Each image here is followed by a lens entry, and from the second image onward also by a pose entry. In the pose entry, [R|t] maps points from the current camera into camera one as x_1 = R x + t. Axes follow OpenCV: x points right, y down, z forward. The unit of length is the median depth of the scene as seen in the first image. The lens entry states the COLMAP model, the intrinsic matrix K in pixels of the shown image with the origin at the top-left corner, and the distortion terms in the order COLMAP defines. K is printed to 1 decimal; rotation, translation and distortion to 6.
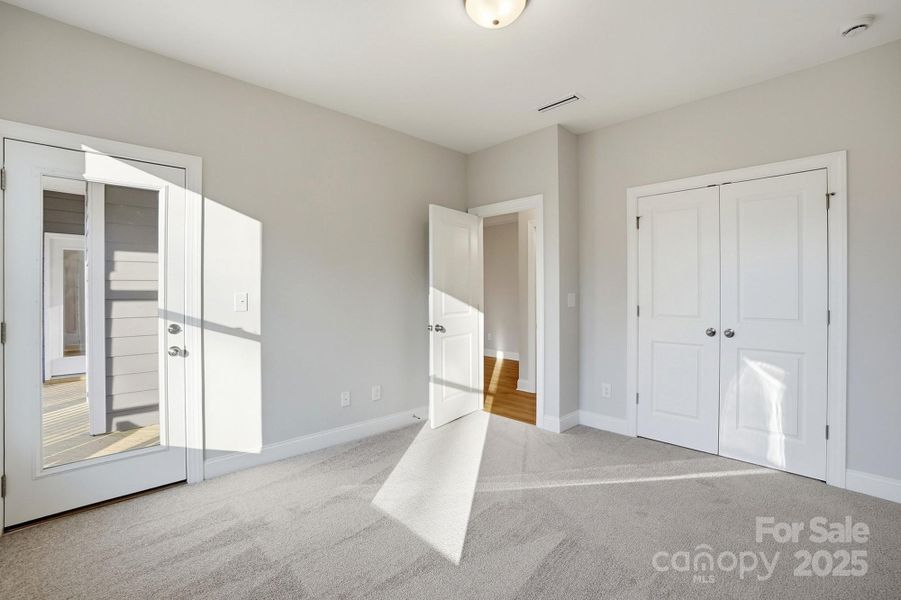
lens RADIAL K [[405.2, 0, 441.8], [0, 405.2, 294.0], [0, 0, 1]] dist [-0.055516, 0.022081]
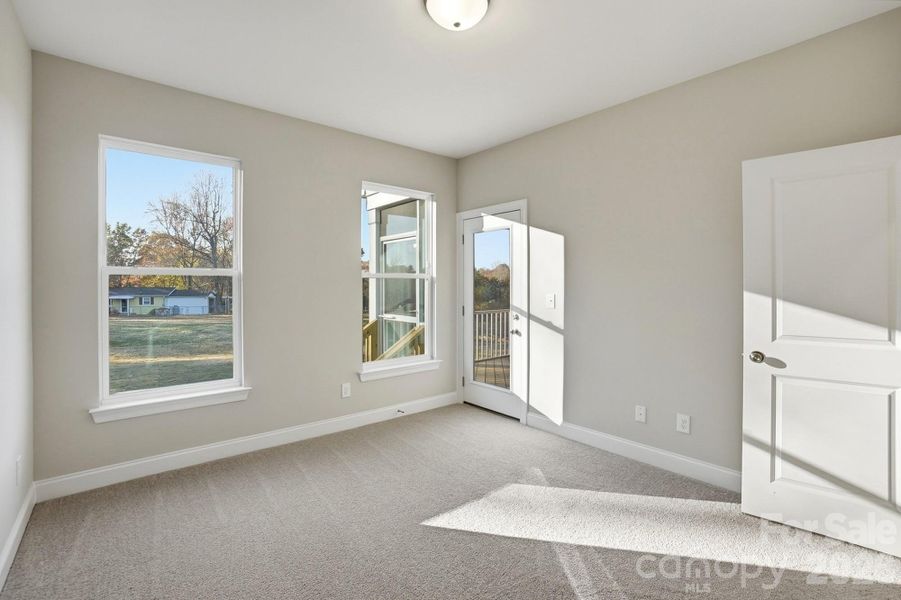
lens RADIAL K [[405.2, 0, 441.8], [0, 405.2, 294.0], [0, 0, 1]] dist [-0.055516, 0.022081]
pose [[-0.055948, 0.022308, -0.998184, 0.839839], [0.000861, 0.999751, 0.022295, -0.034425], [0.998433, 0.000388, -0.055953, 0.759919]]
